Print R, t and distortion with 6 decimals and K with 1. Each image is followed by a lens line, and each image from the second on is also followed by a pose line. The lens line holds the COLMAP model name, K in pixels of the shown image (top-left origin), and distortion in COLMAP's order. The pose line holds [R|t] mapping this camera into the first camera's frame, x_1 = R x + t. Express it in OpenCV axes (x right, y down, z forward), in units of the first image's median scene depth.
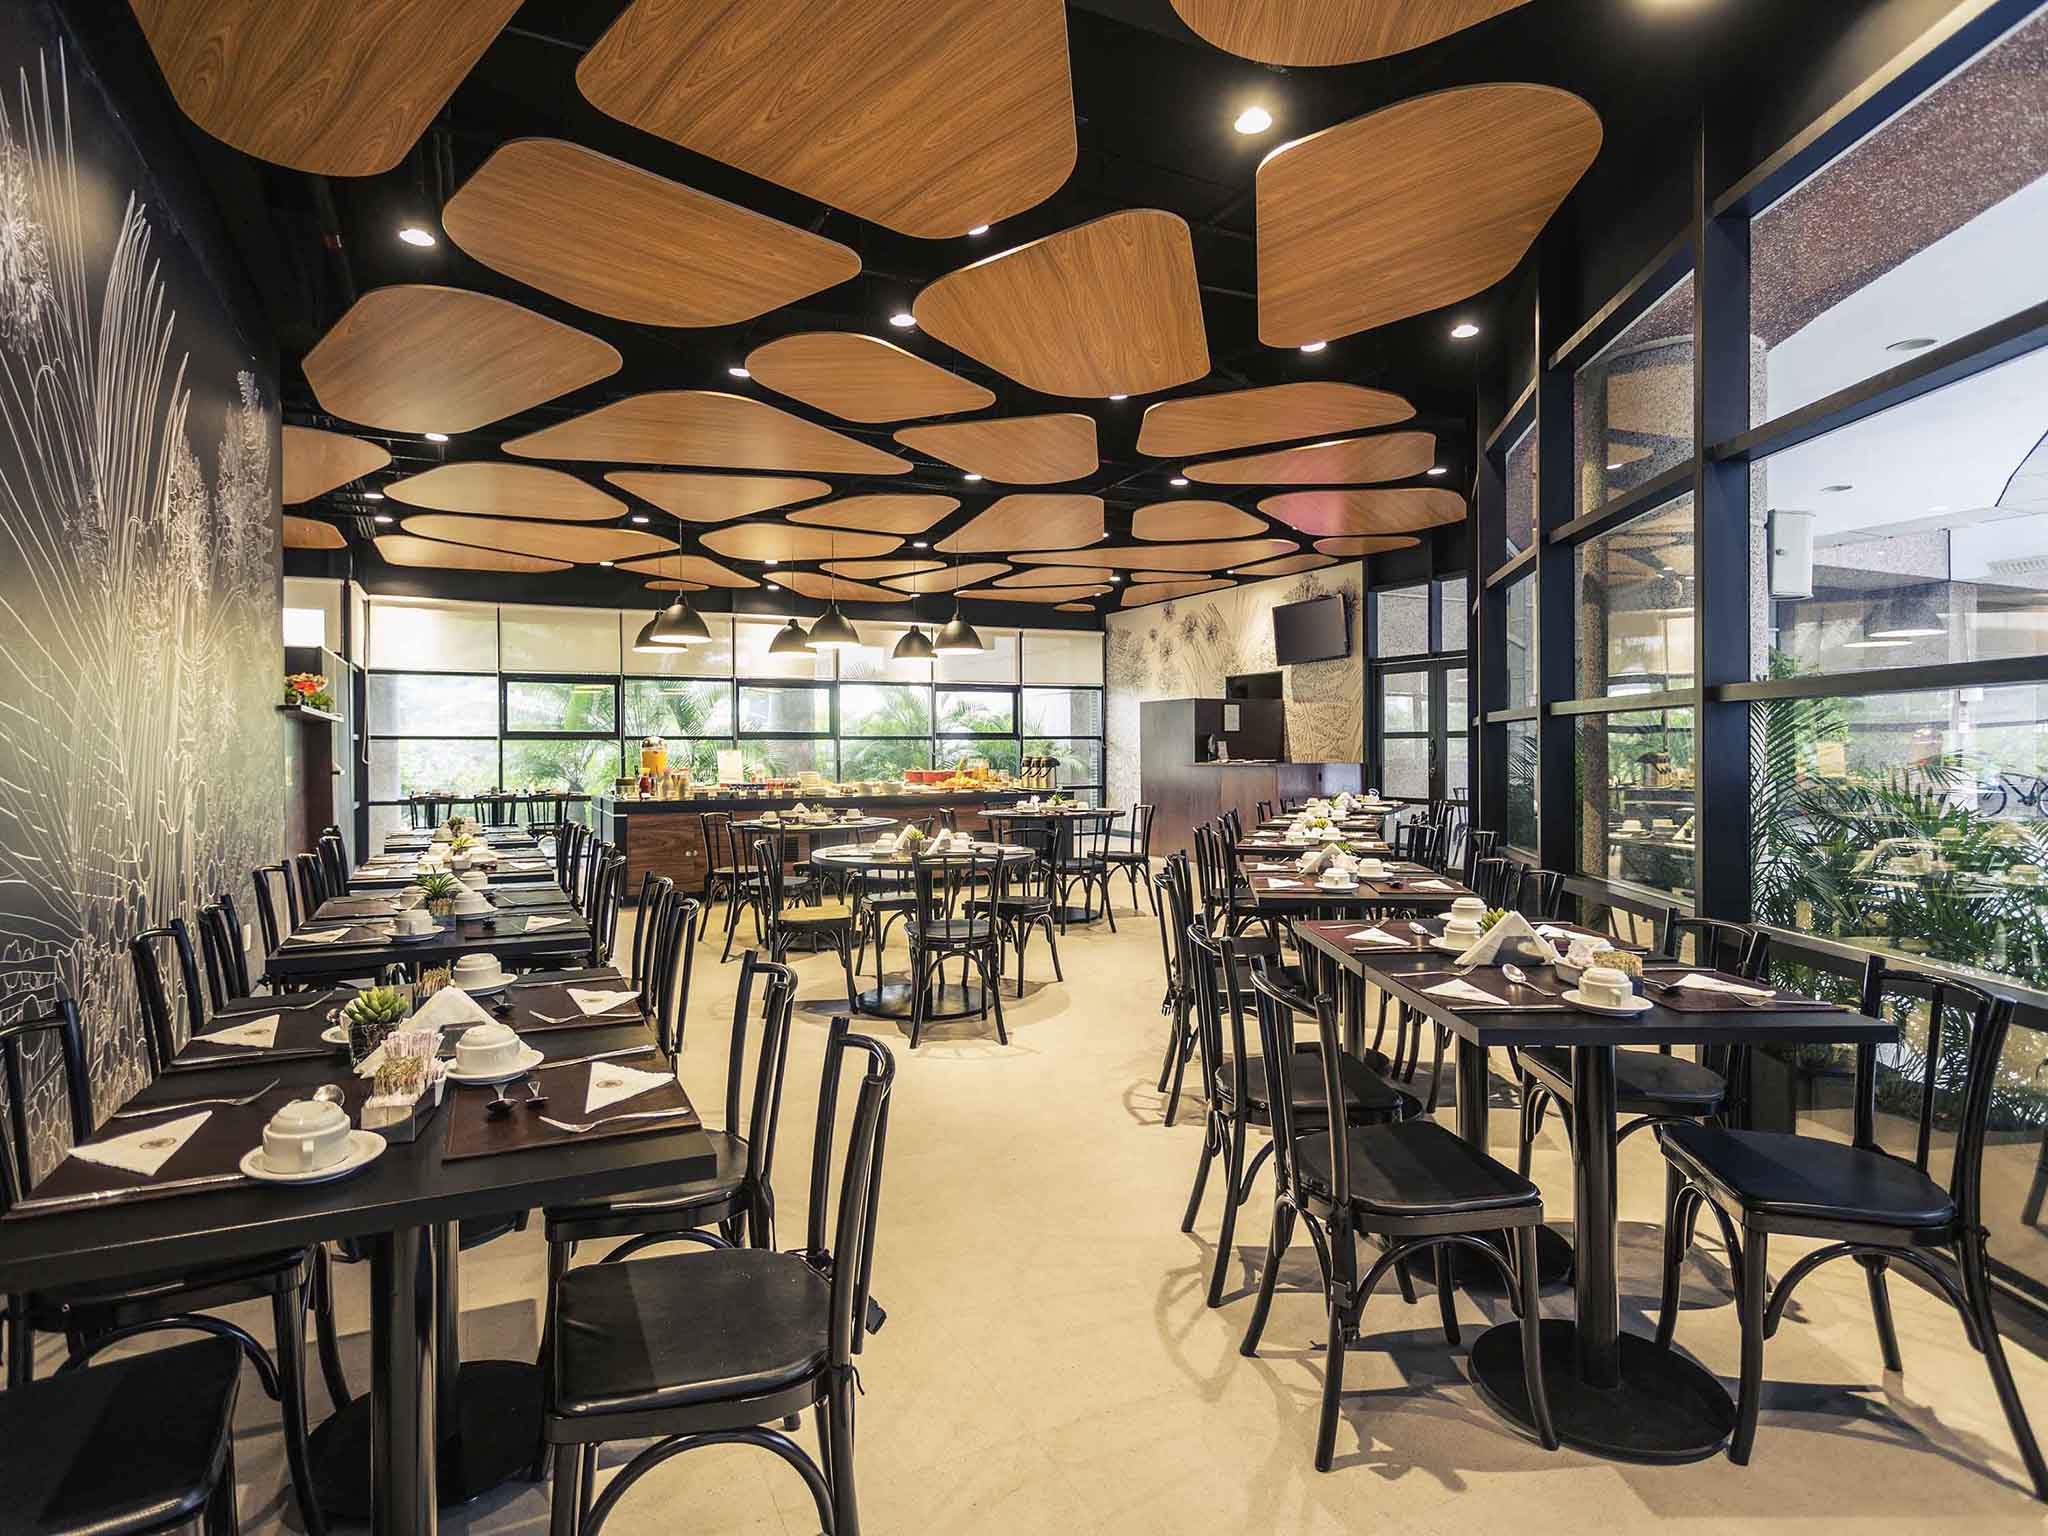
lens RADIAL K [[1072.2, 0, 1024.0], [0, 1072.2, 768.0], [0, 0, 1]] dist [-0.022027, 0.001924]
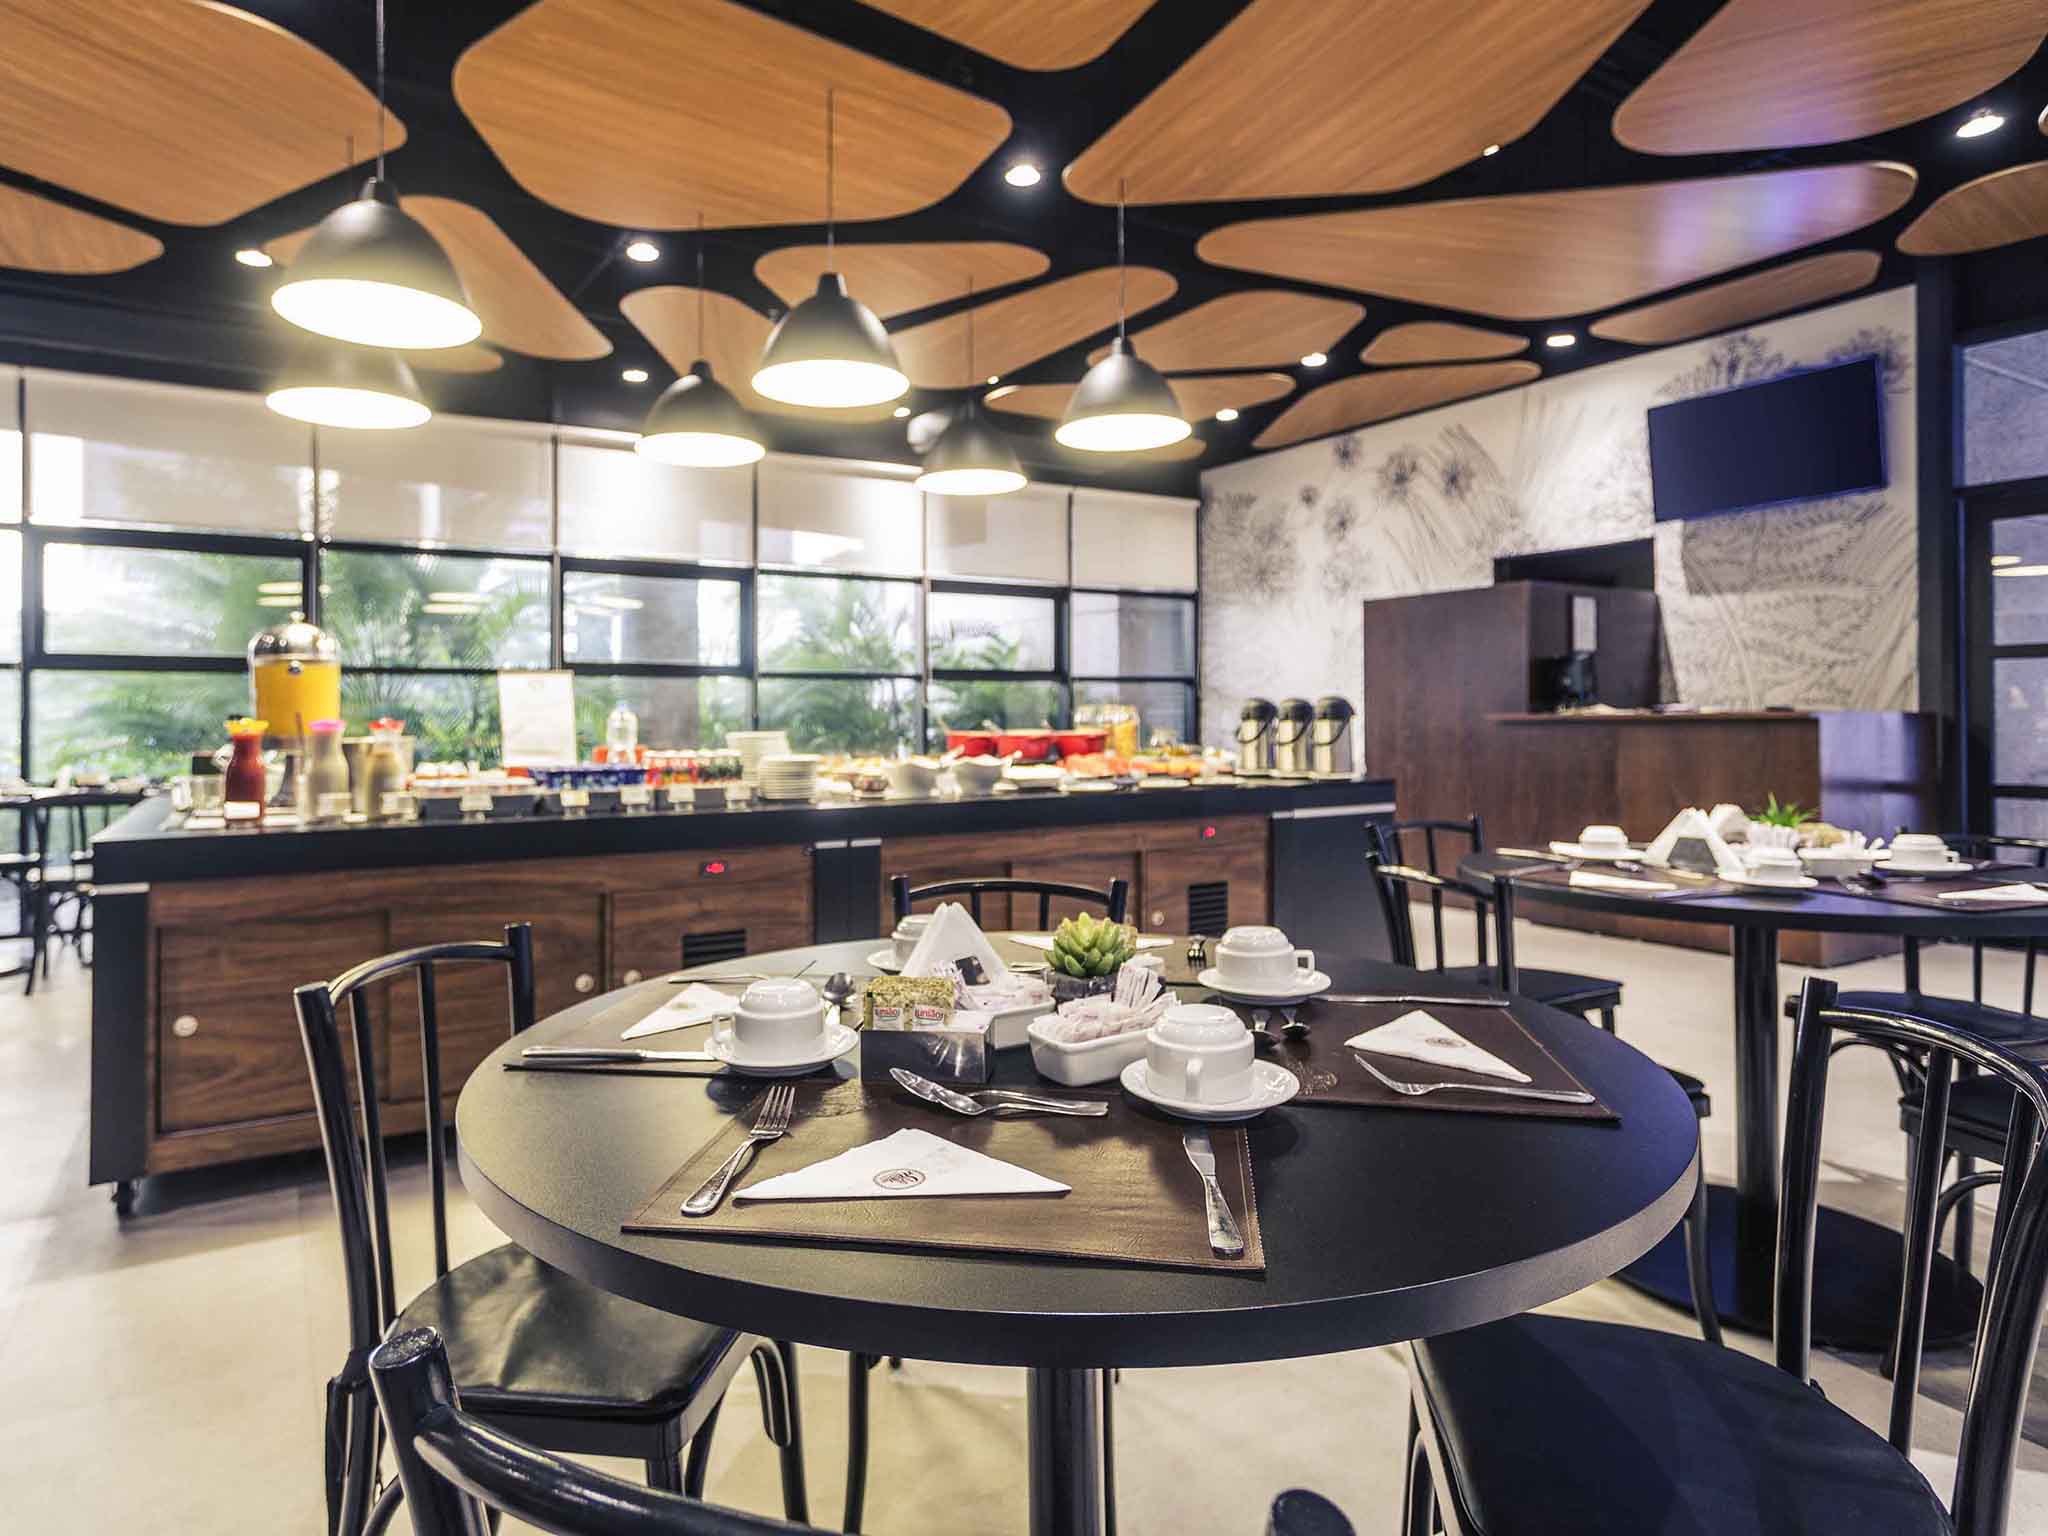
lens RADIAL K [[1297.9, 0, 1022.0], [0, 1297.9, 709.3], [0, 0, 1]] dist [-0.006386, -0.000854]
pose [[0.997008, -0.003098, 0.077240, -0.108832], [0.004733, 0.999768, -0.020989, 0.003768], [-0.077157, 0.021292, 0.996792, 0.411988]]
